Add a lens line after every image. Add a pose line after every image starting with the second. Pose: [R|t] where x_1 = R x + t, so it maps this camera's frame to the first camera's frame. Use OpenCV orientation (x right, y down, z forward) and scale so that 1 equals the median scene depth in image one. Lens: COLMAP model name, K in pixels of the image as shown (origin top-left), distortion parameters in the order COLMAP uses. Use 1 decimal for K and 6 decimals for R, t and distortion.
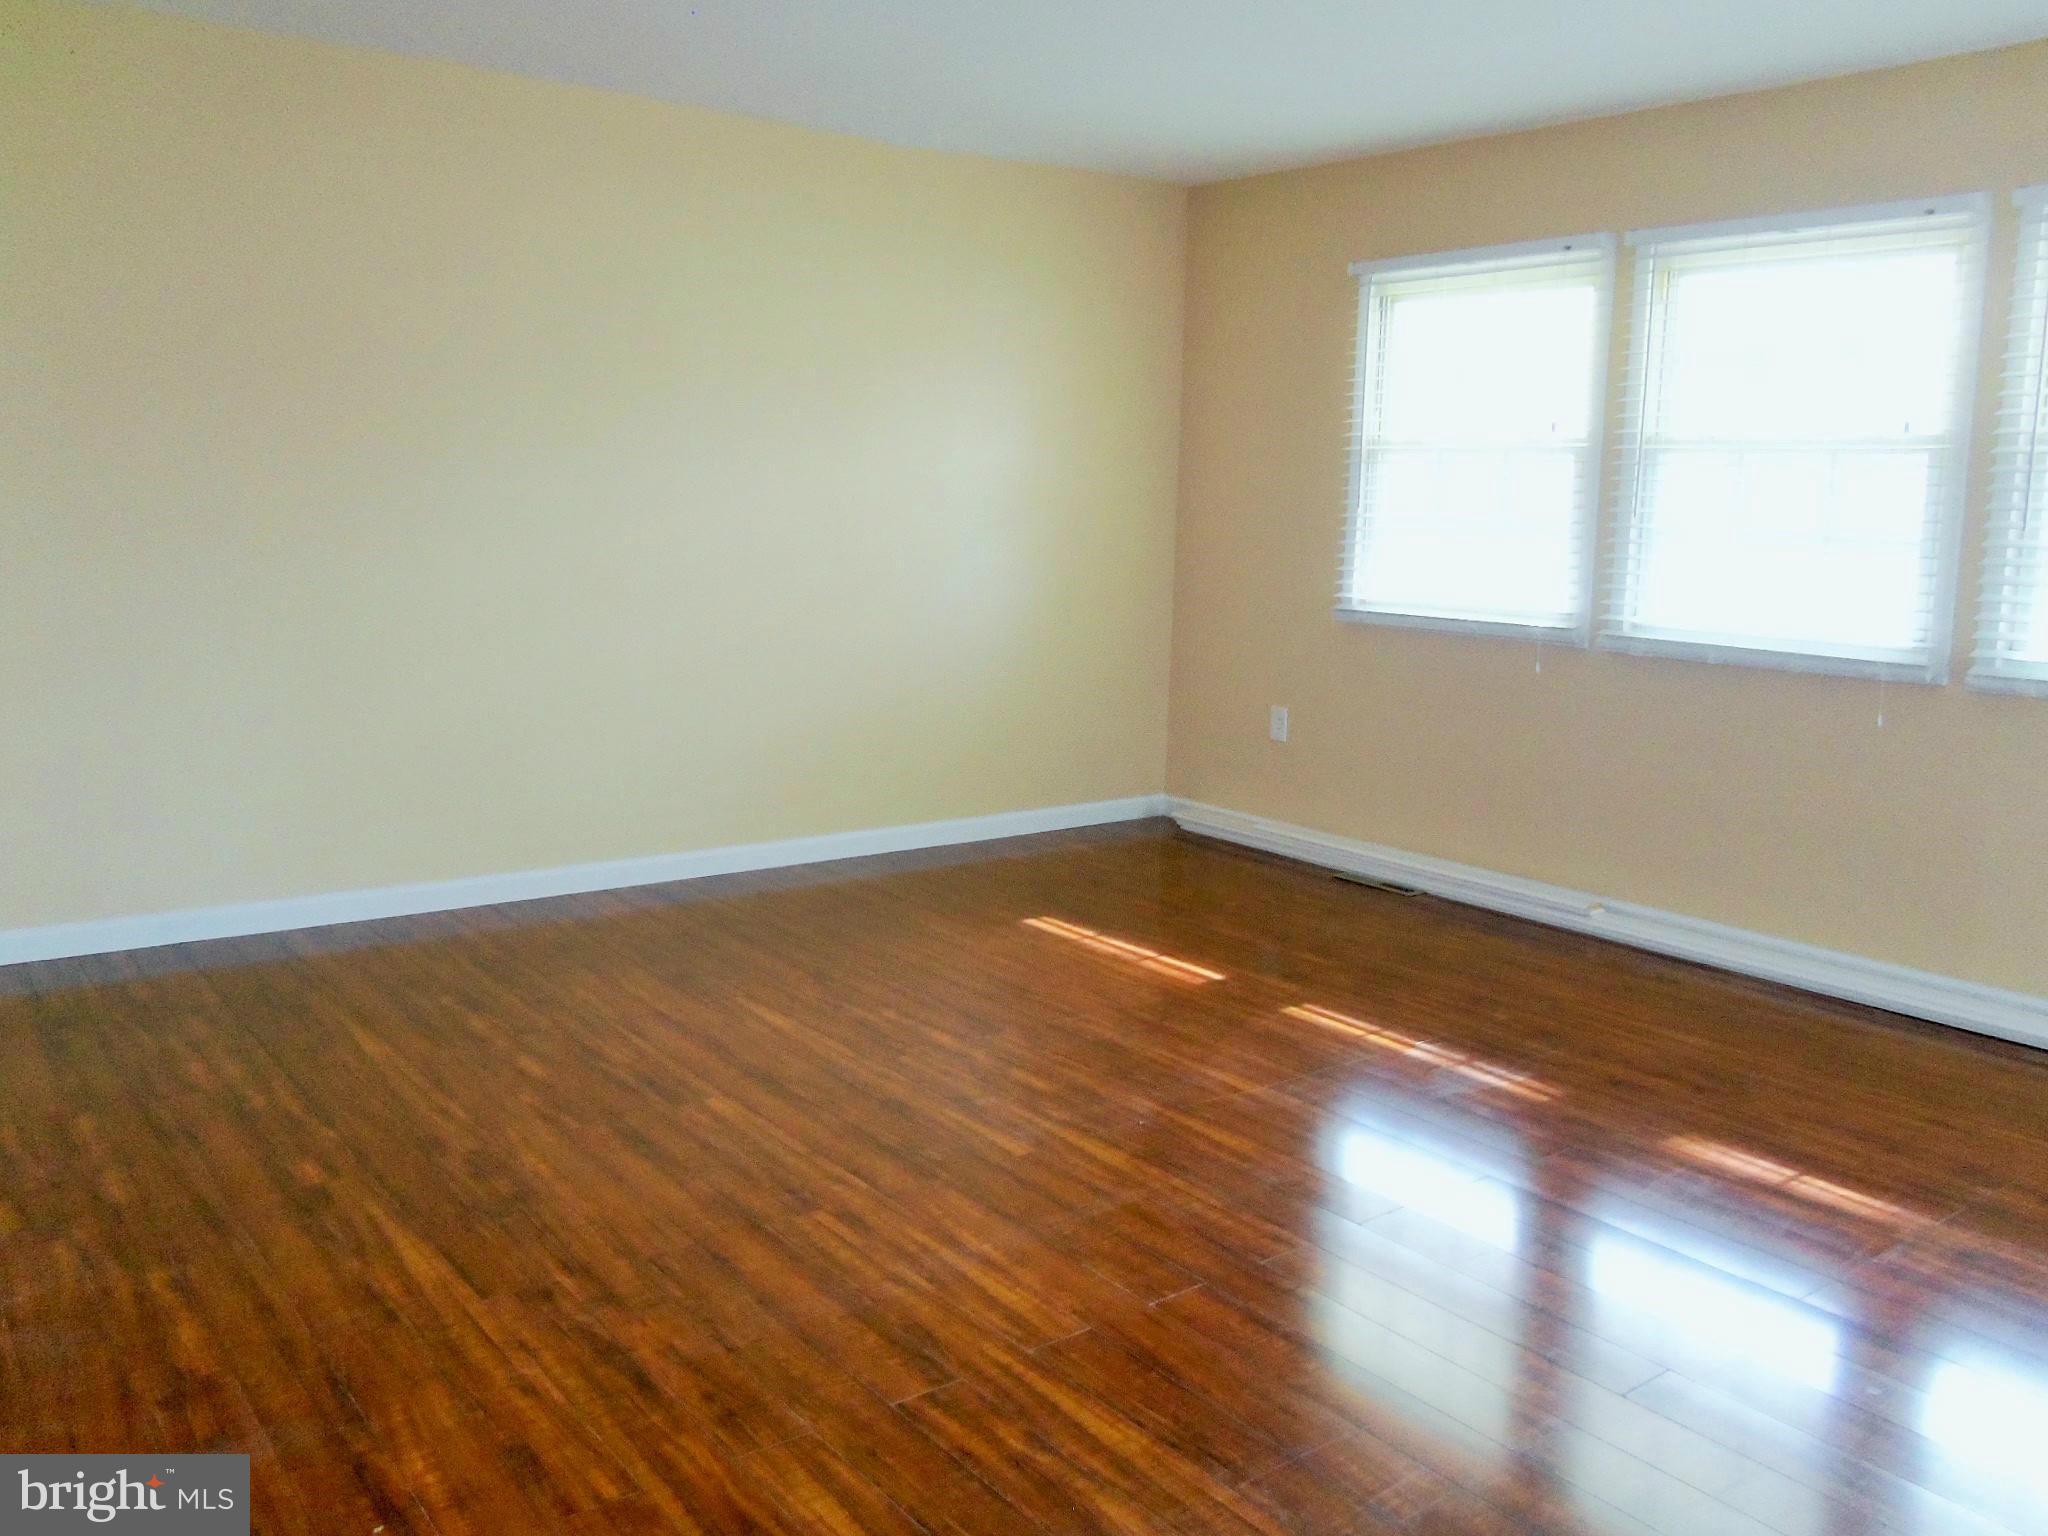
lens RADIAL K [[1607.2, 0, 1024.0], [0, 1607.2, 768.0], [0, 0, 1]] dist [-0.045864, -0.000748]
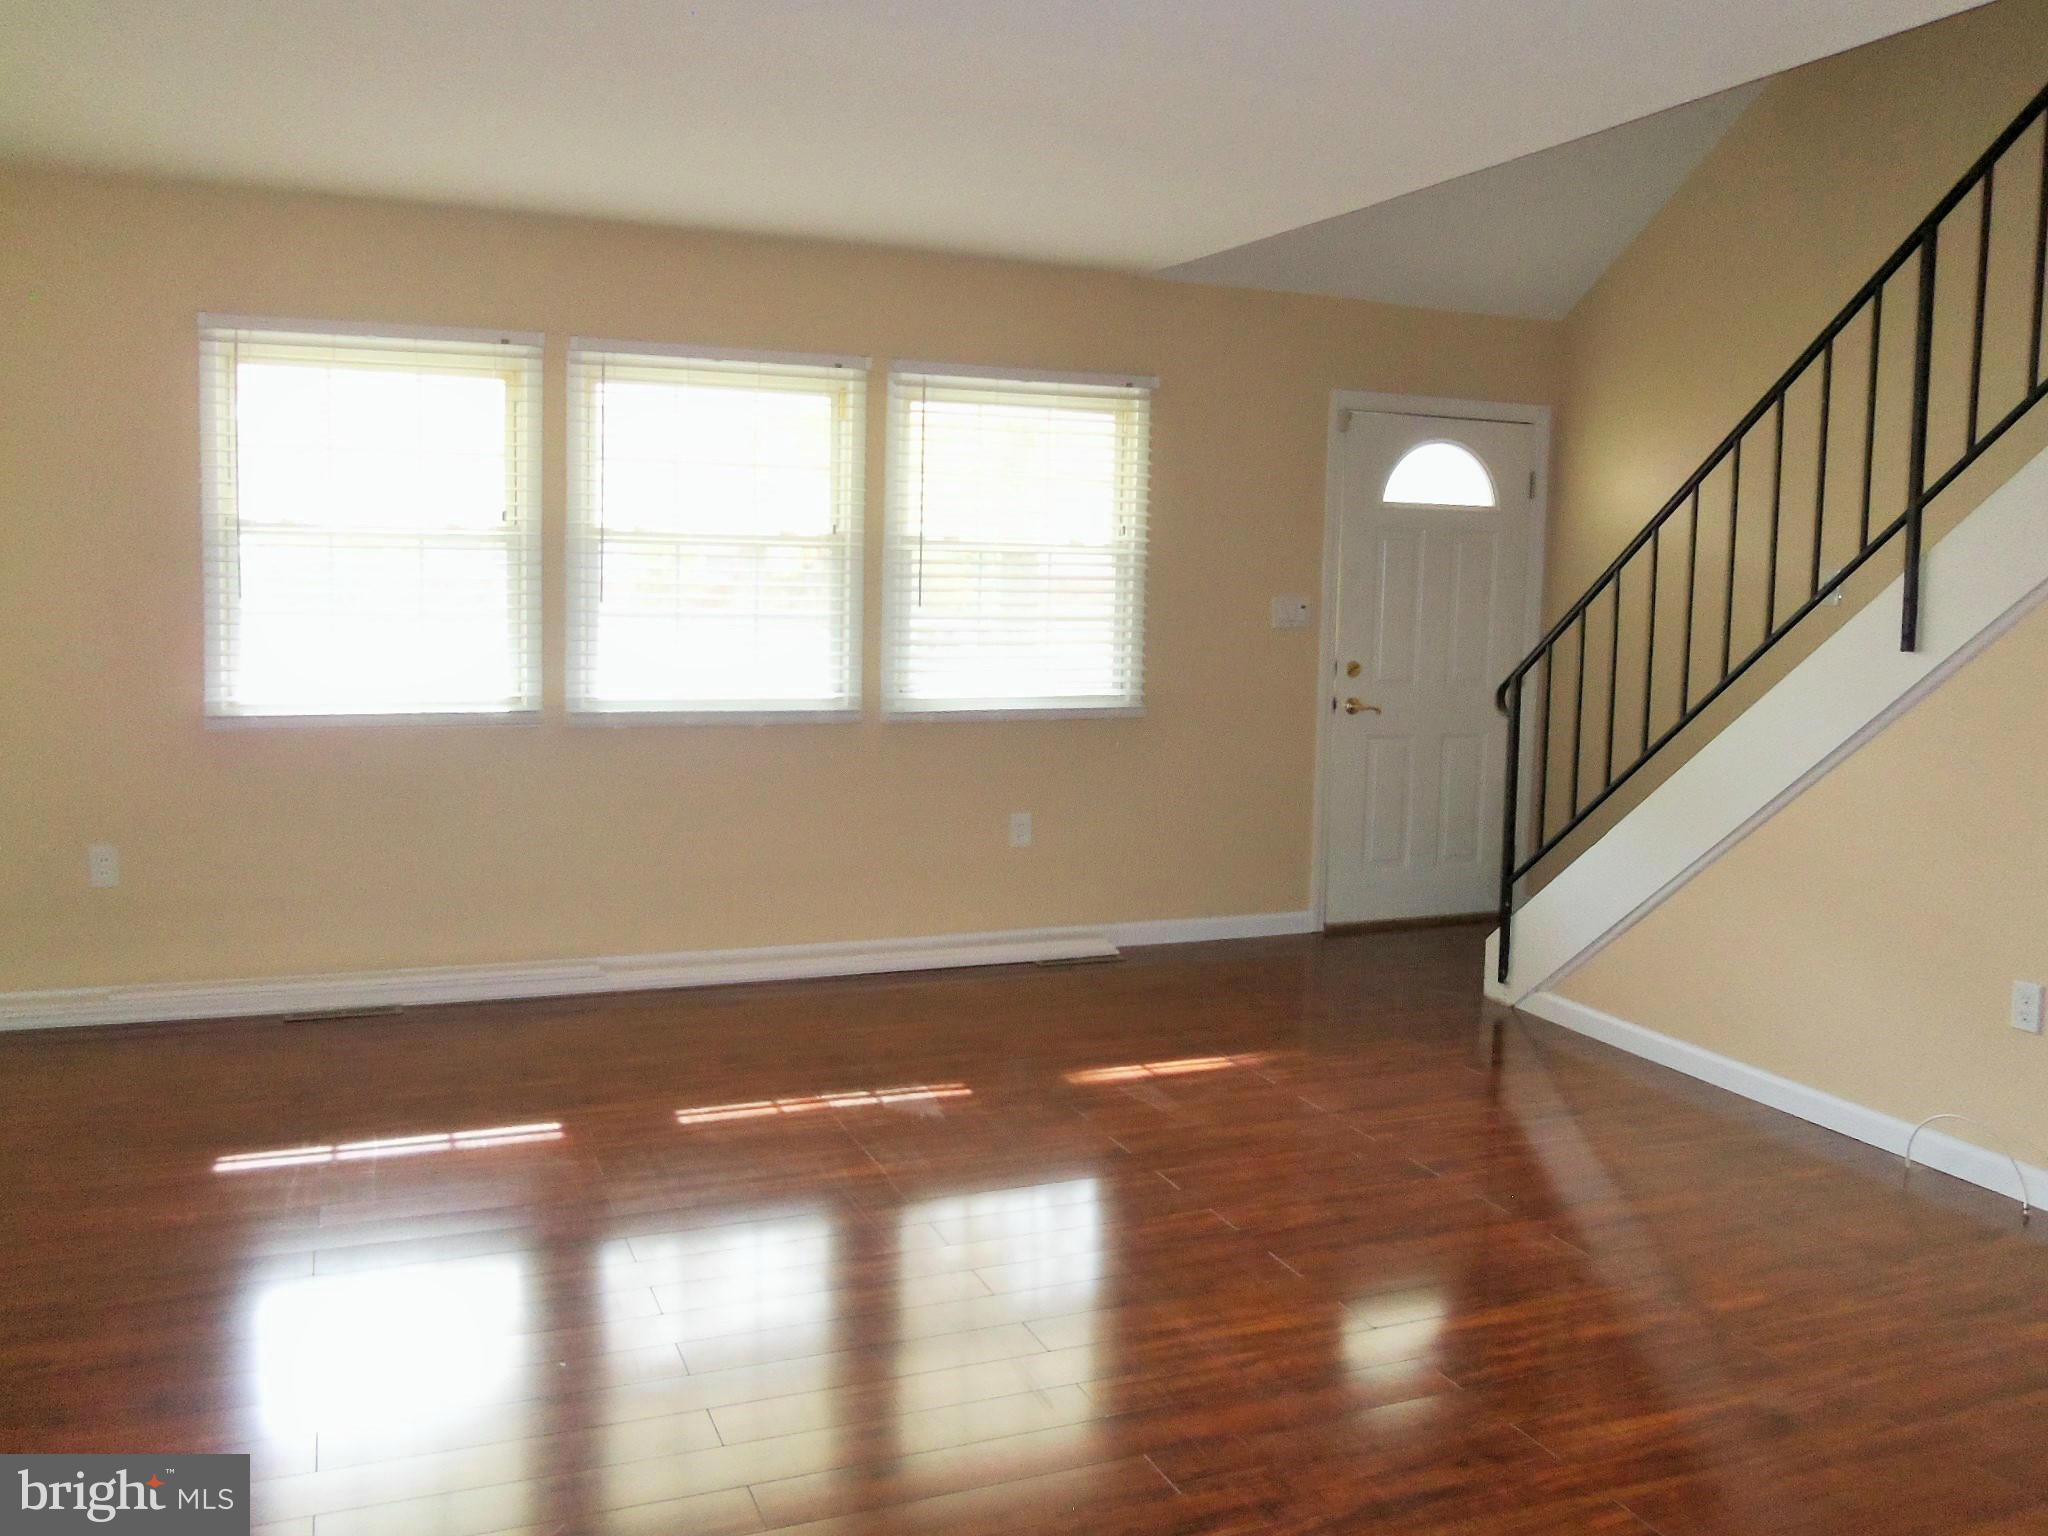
lens RADIAL K [[1649.5, 0, 994.9], [0, 1649.5, 738.6], [0, 0, 1]] dist [-0.060992, 0.043096]
pose [[0.276013, -0.110194, 0.954816, -0.872757], [0.147973, 0.986435, 0.071068, -0.149431], [-0.949695, 0.121671, 0.288574, 0.620670]]
